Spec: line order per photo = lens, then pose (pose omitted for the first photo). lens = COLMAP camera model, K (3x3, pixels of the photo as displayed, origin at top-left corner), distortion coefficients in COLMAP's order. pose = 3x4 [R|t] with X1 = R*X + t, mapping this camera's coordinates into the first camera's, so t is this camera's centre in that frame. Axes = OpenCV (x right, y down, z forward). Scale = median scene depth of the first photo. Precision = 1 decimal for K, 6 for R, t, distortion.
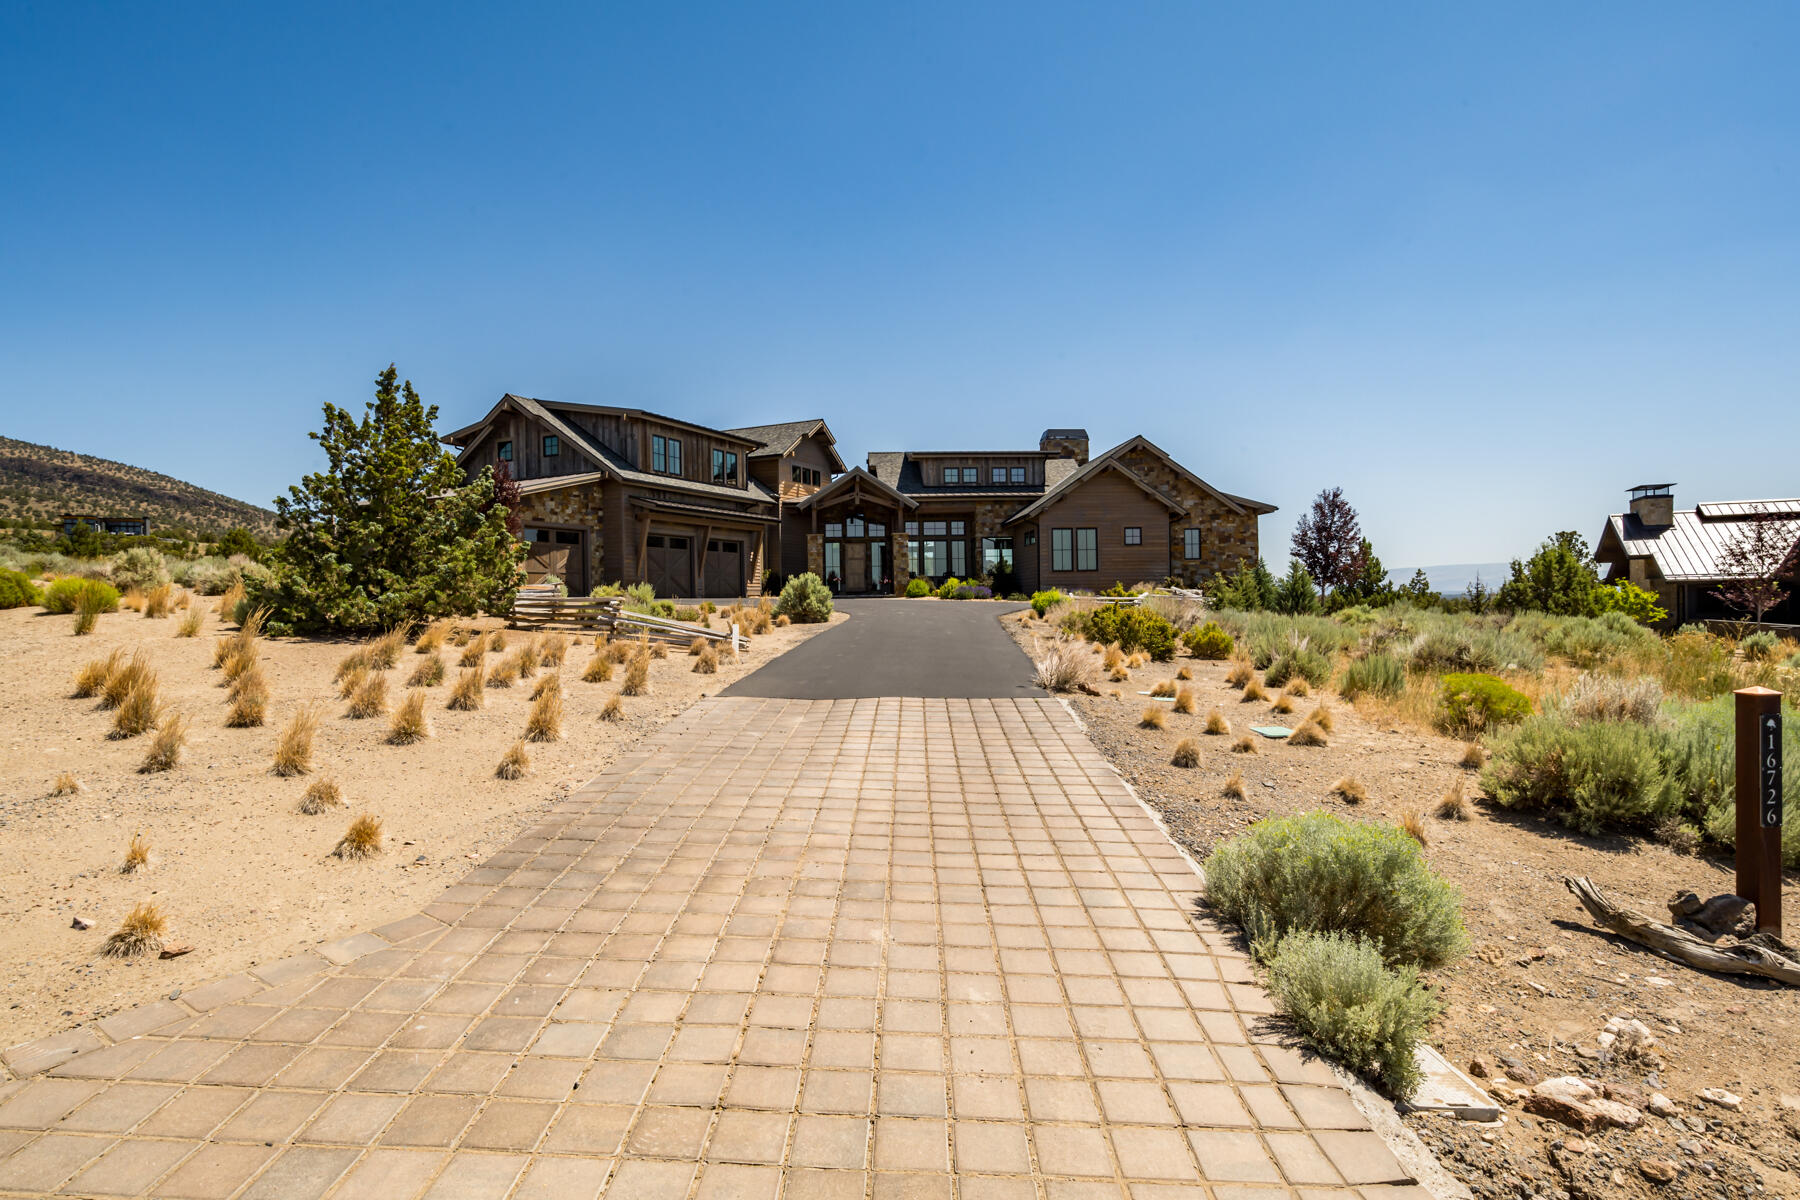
lens RADIAL K [[920.6, 0, 915.2], [0, 920.6, 607.4], [0, 0, 1]] dist [-0.020546, 0.012349]
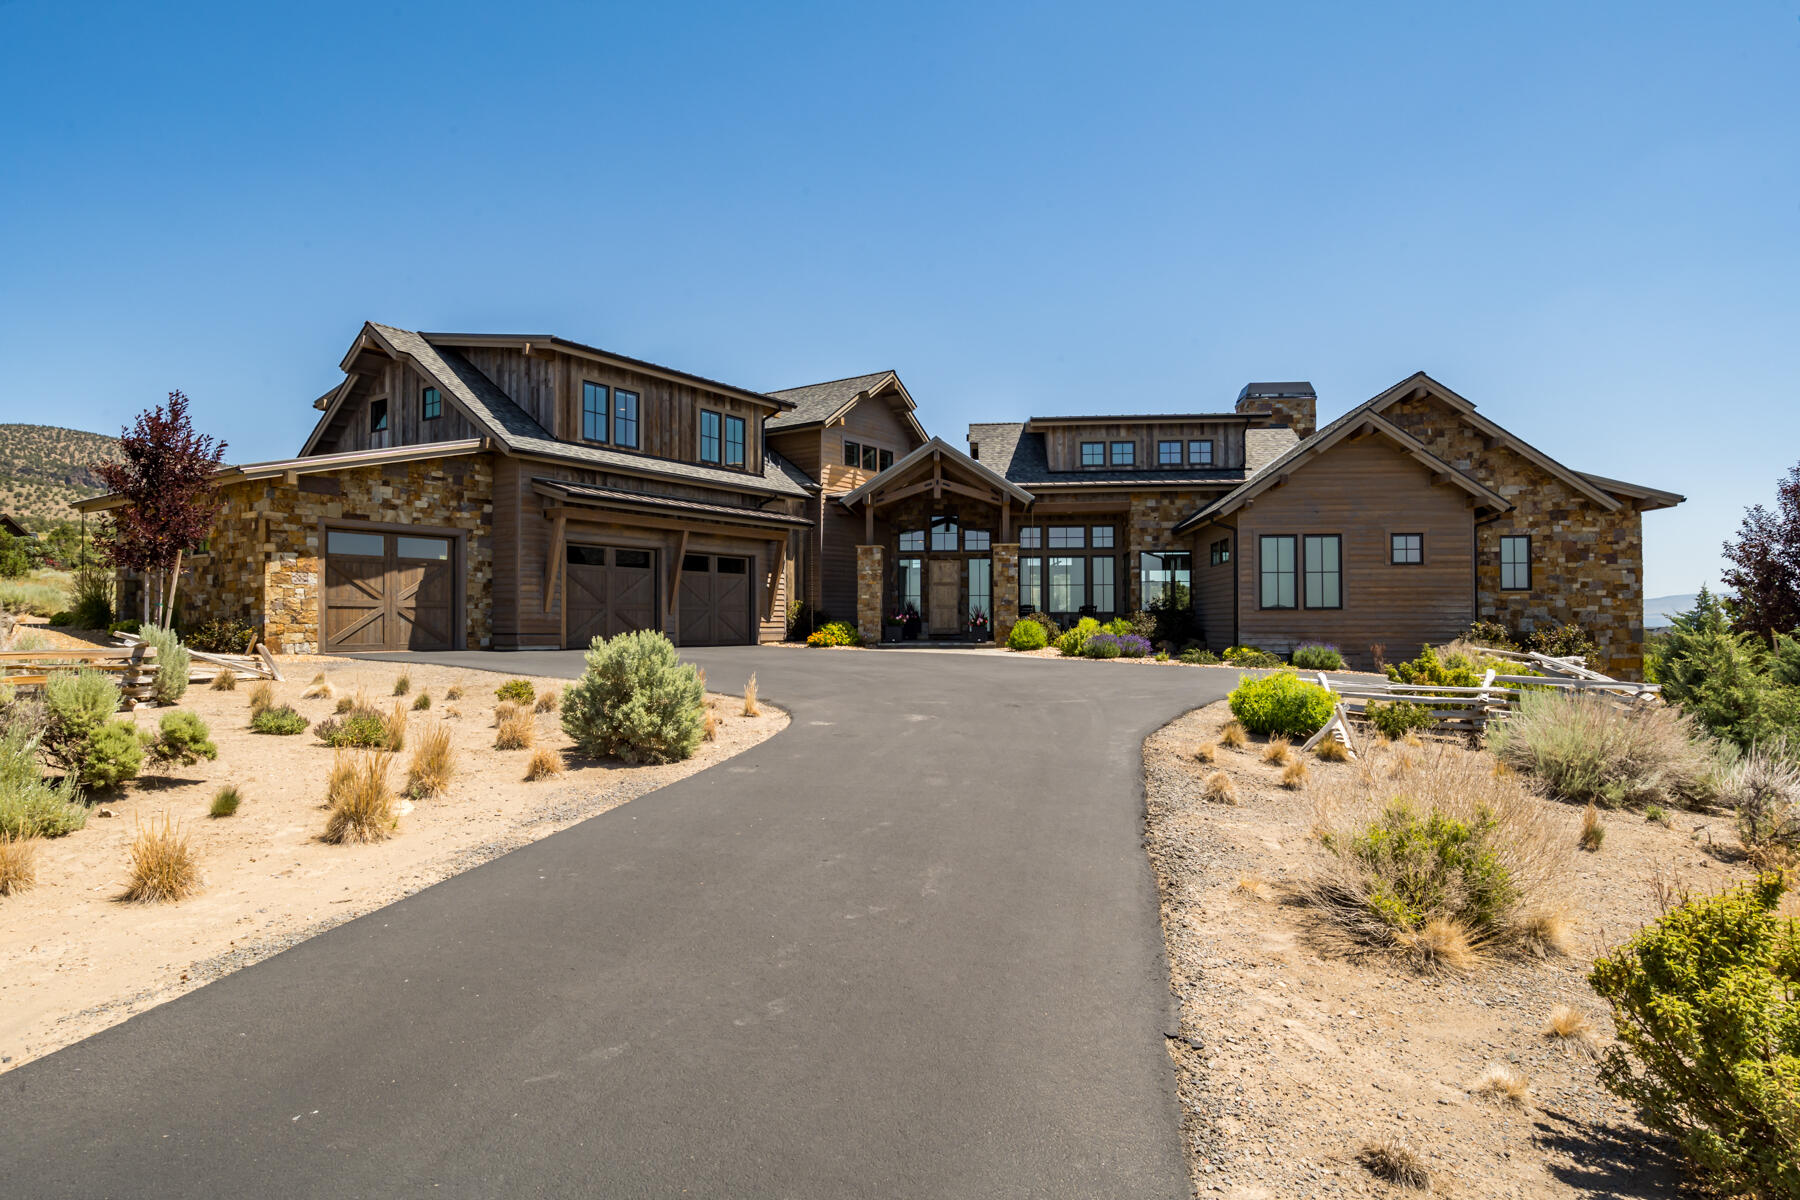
lens RADIAL K [[945.1, 0, 940.9], [0, 945.1, 605.8], [0, 0, 1]] dist [-0.019388, -0.000873]
pose [[0.987529, 0.010647, -0.157075, 0.043050], [-0.014253, 0.999660, -0.021847, -0.025059], [0.156788, 0.023814, 0.987345, 0.375769]]
